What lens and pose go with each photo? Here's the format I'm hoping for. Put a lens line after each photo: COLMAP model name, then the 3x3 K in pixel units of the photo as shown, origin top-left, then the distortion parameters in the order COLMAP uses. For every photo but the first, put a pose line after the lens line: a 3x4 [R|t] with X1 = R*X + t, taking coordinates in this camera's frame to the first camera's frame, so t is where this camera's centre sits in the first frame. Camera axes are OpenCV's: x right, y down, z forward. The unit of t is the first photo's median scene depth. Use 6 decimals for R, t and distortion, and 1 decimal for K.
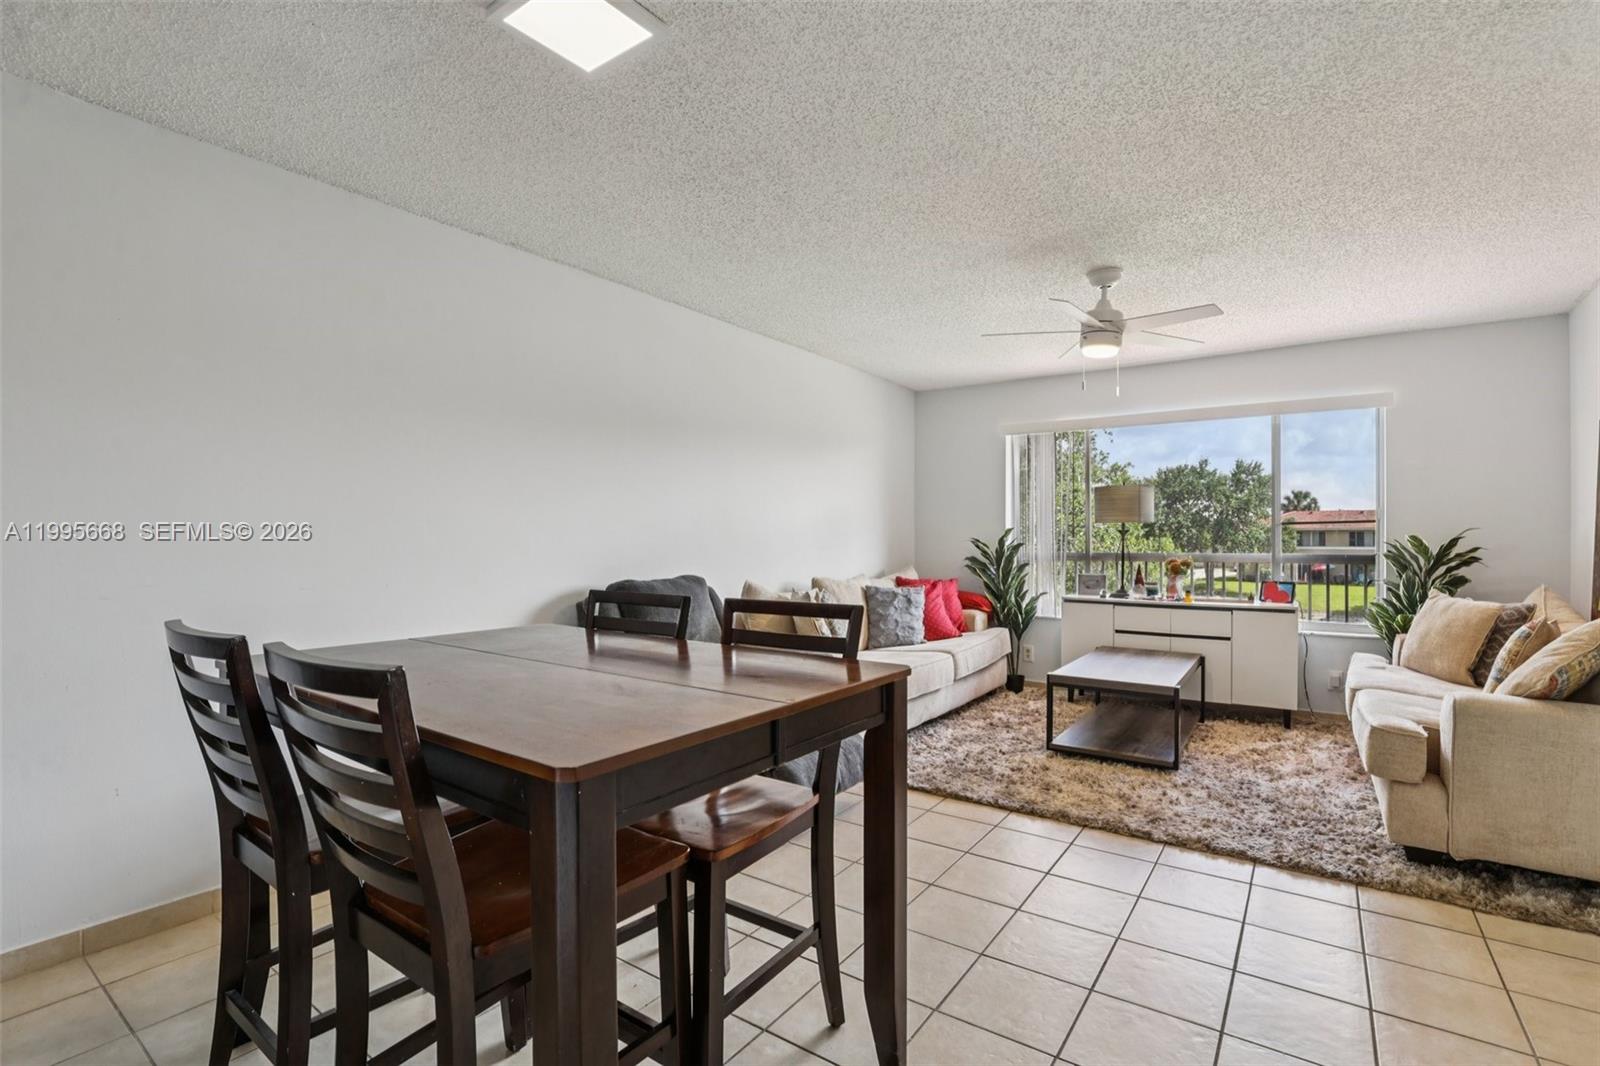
lens RADIAL K [[729.6, 0, 800.0], [0, 729.6, 533.0], [0, 0, 1]] dist [-0.031498, 0.000659]
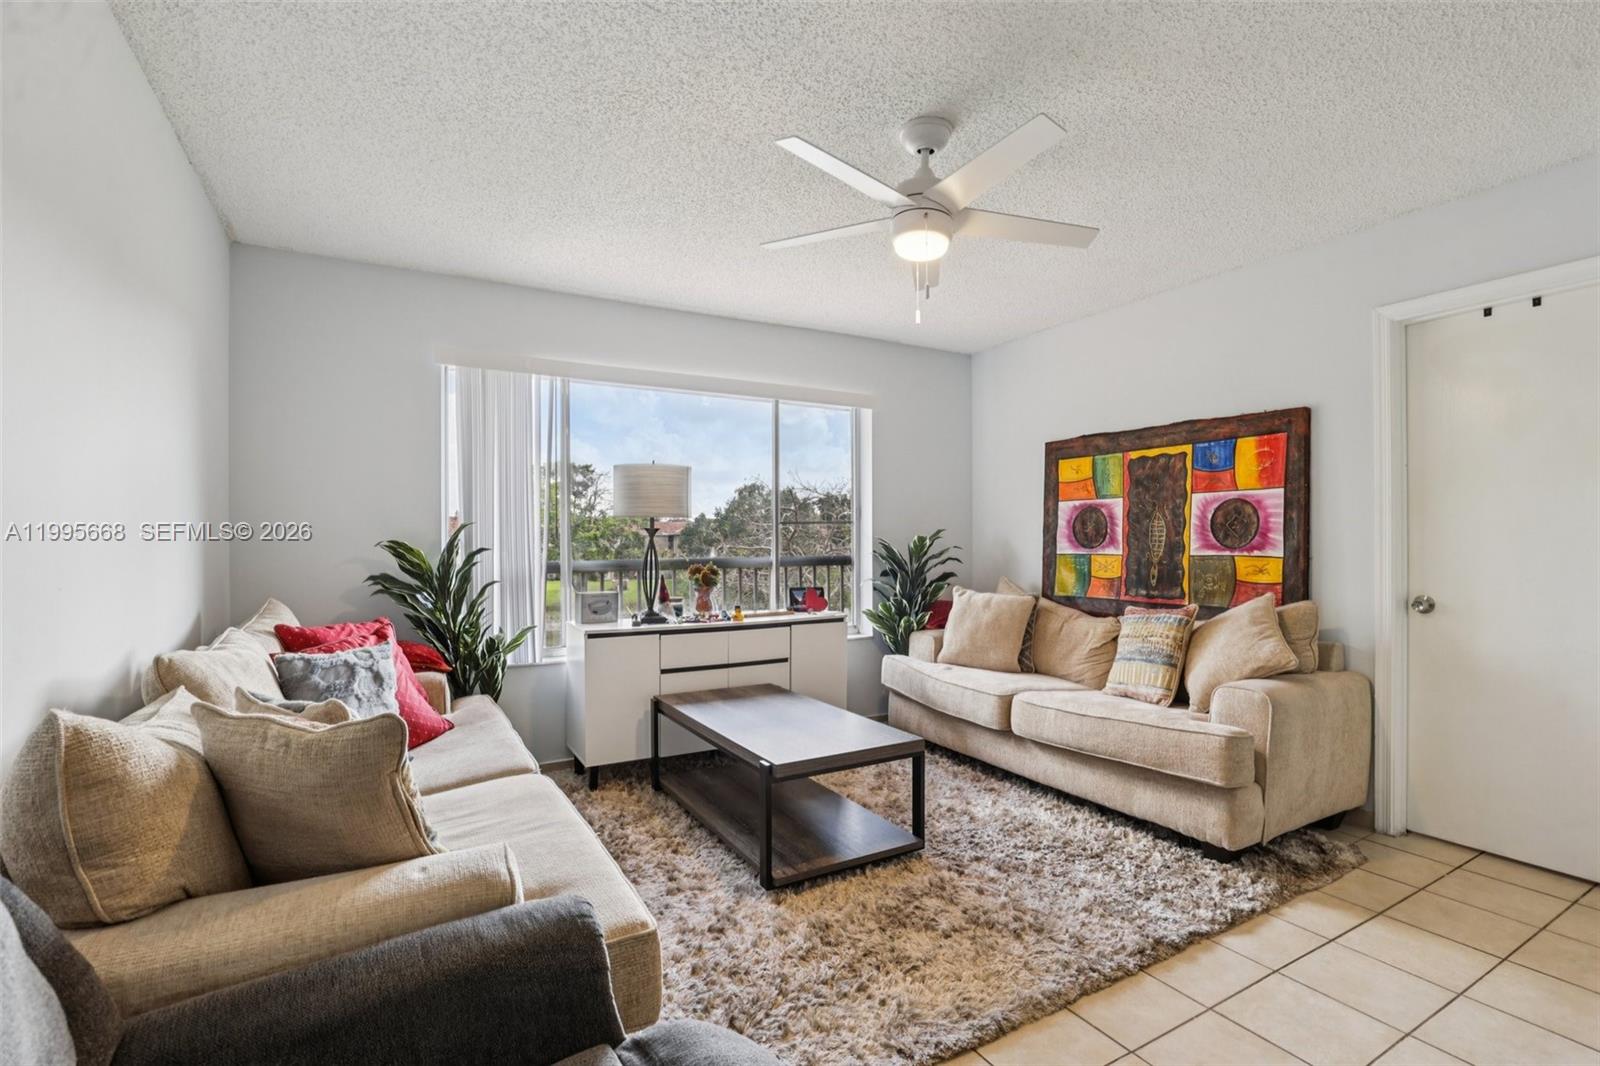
lens RADIAL K [[739.5, 0, 809.1], [0, 739.5, 540.0], [0, 0, 1]] dist [-0.039355, 0.007366]
pose [[0.418546, -0.002193, 0.908193, -0.155929], [-0.000997, 0.999995, 0.002875, 0.005647], [-0.908195, -0.002109, 0.418542, 0.577427]]
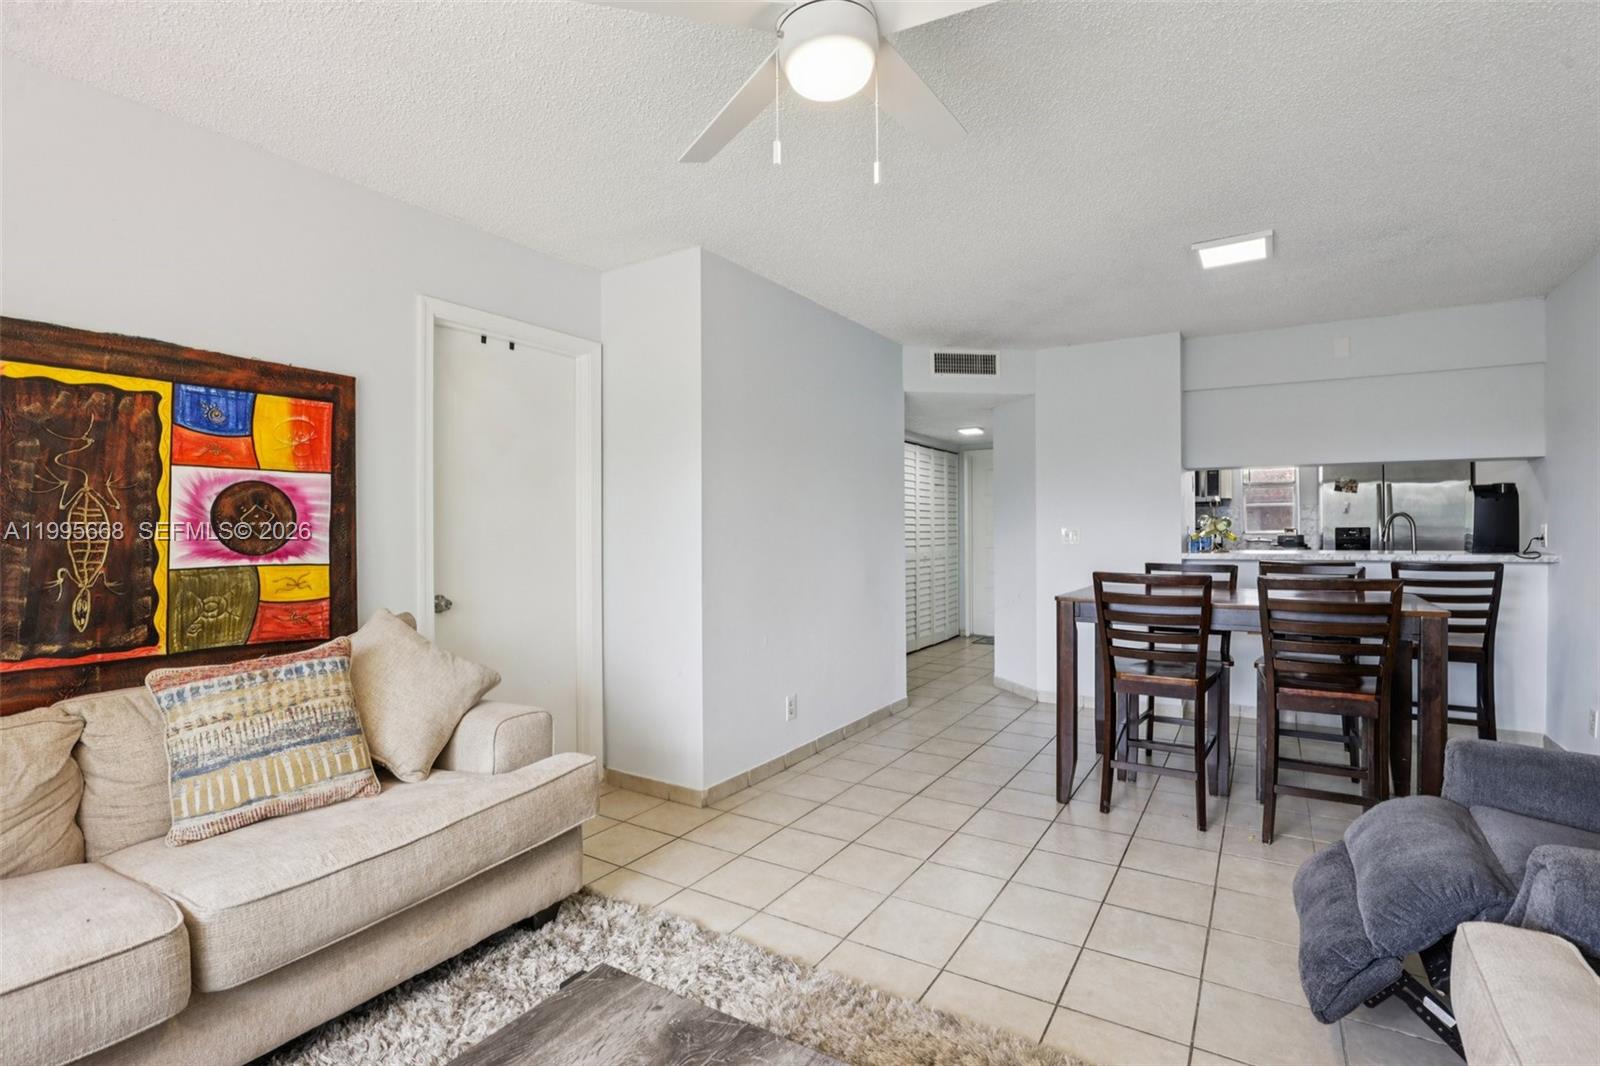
lens RADIAL K [[739.5, 0, 809.1], [0, 739.5, 540.0], [0, 0, 1]] dist [-0.039355, 0.007366]
pose [[-0.998121, 0.001820, -0.061247, 0.317496], [0.001422, 0.999978, 0.006543, 0.003179], [0.061257, 0.006443, -0.998101, 0.989060]]
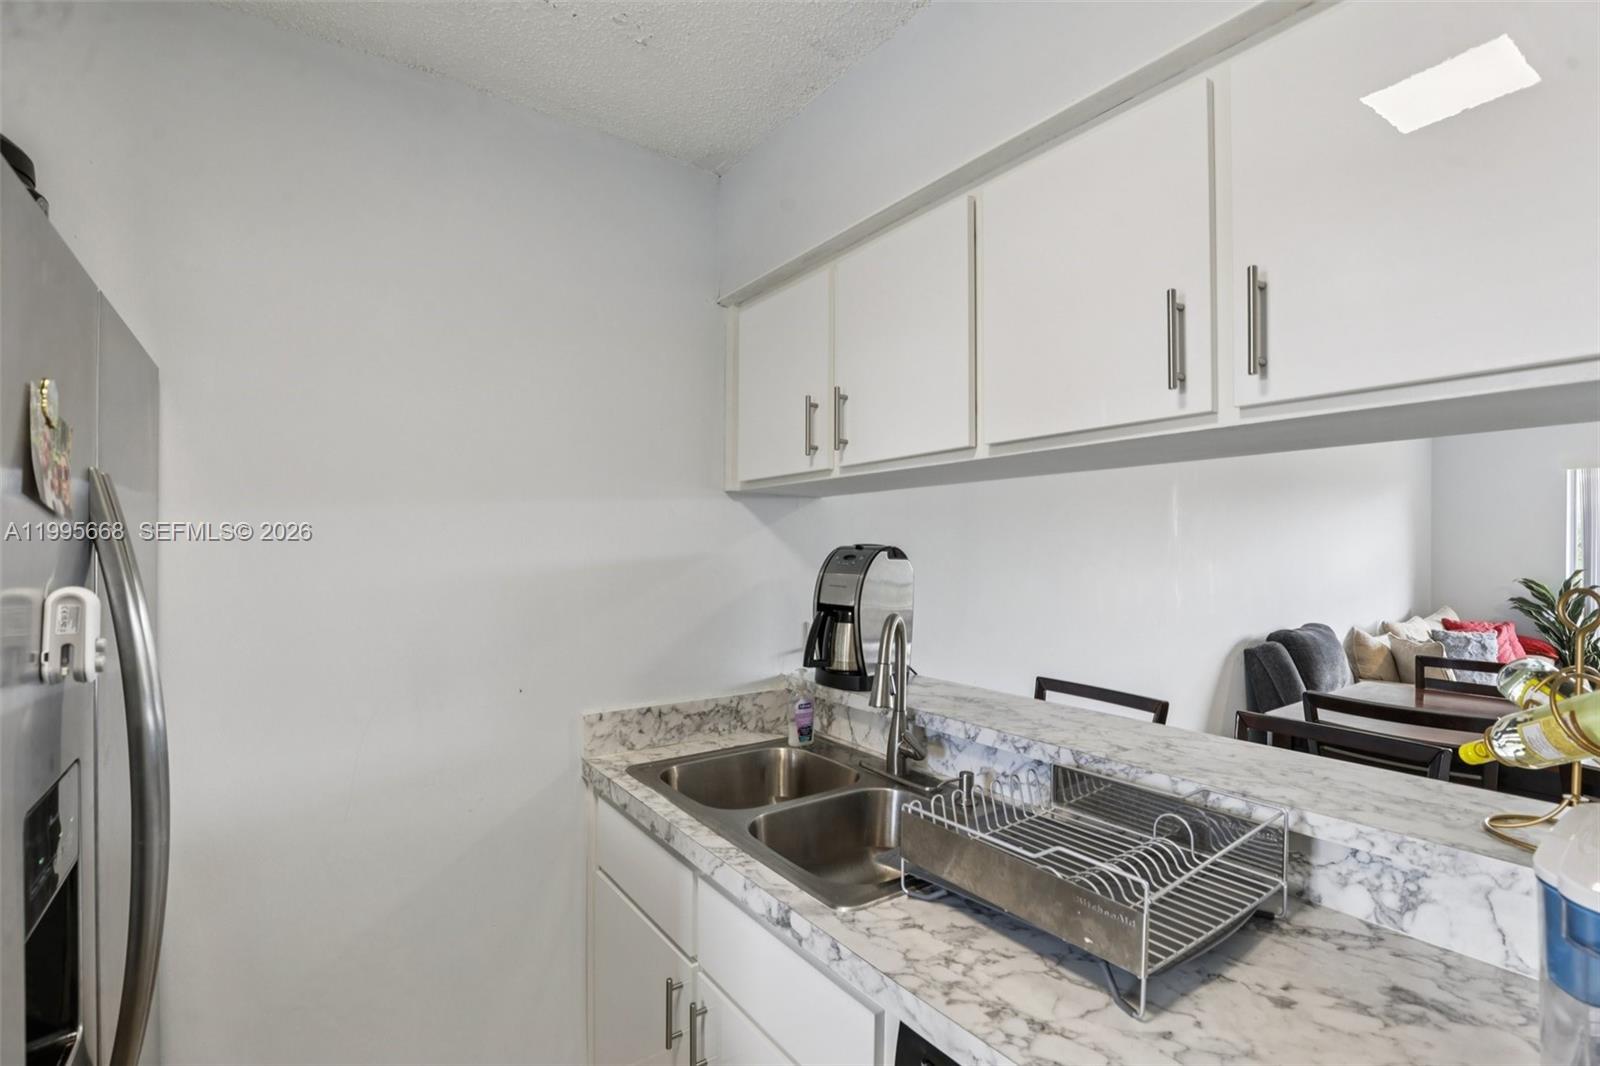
lens RADIAL K [[739.5, 0, 809.1], [0, 739.5, 540.0], [0, 0, 1]] dist [-0.039355, 0.007366]
pose [[0.949204, -0.001154, -0.314659, -0.422256], [0.003165, 0.999978, 0.005880, -0.061736], [0.314645, -0.006577, 0.949187, -0.214644]]
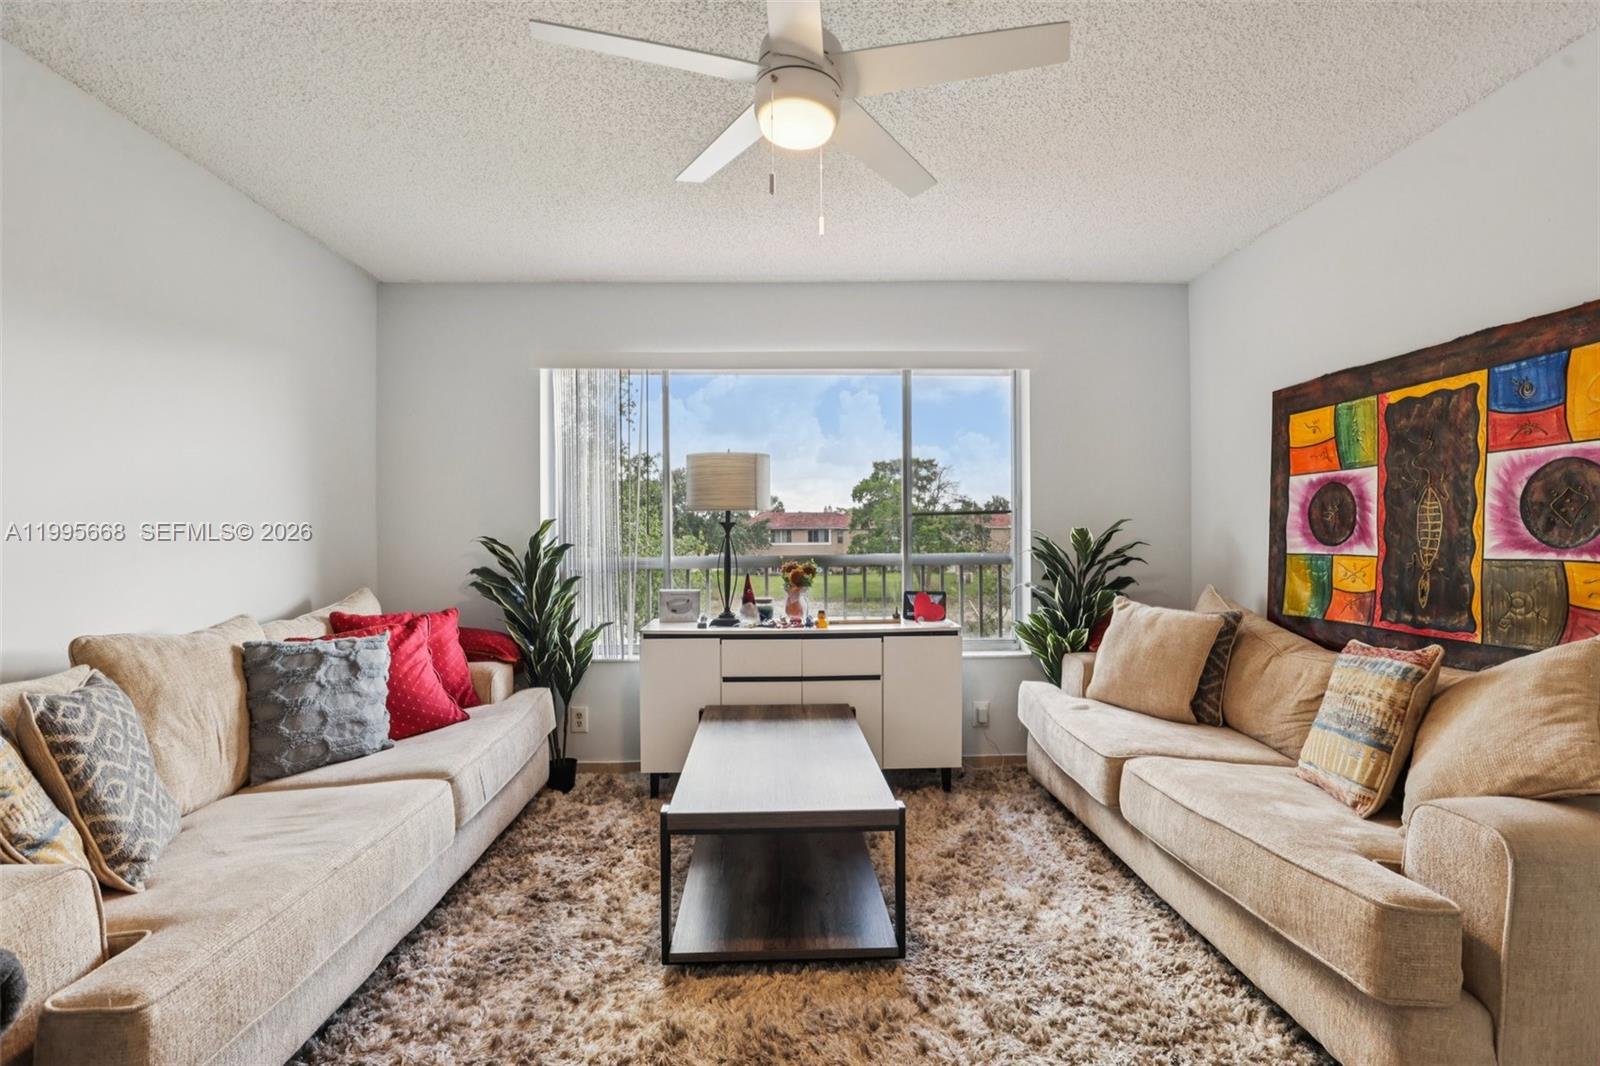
lens RADIAL K [[741.7, 0, 796.6], [0, 741.7, 533.1], [0, 0, 1]] dist [-0.037689, 0.007516]
pose [[0.796374, -0.005045, 0.604783, 0.092885], [0.004568, 0.999987, 0.002326, 0.004858], [-0.604787, 0.000910, 0.796387, 0.444475]]
